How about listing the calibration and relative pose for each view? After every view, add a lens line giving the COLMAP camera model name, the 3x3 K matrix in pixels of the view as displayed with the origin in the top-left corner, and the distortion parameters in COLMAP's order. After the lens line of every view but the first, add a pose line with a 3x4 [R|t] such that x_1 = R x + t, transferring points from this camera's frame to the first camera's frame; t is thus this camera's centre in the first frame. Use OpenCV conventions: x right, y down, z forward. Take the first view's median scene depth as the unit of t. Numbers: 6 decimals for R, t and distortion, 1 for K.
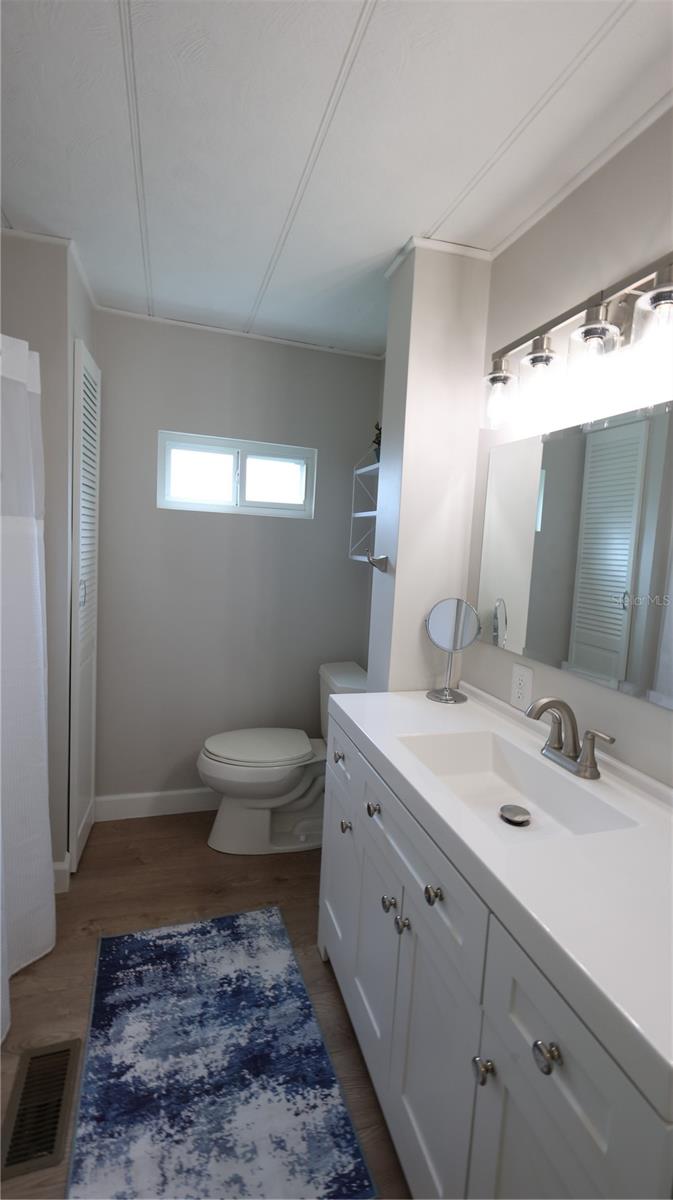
lens RADIAL K [[522.2, 0, 337.3], [0, 522.2, 596.1], [0, 0, 1]] dist [-0.002973, -0.000128]
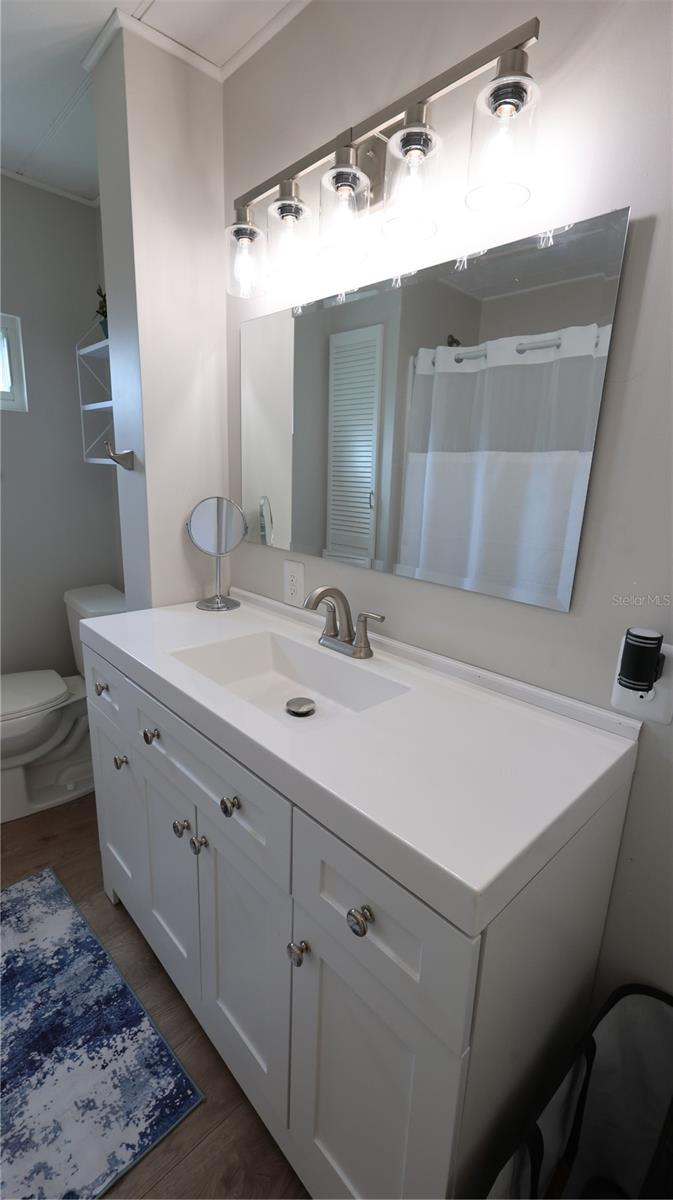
lens RADIAL K [[522.2, 0, 337.3], [0, 522.2, 596.1], [0, 0, 1]] dist [-0.002973, -0.000128]
pose [[0.895669, -0.126161, 0.426450, 0.003640], [0.059548, 0.984304, 0.166129, 0.042278], [-0.440716, -0.123402, 0.889124, 0.091285]]
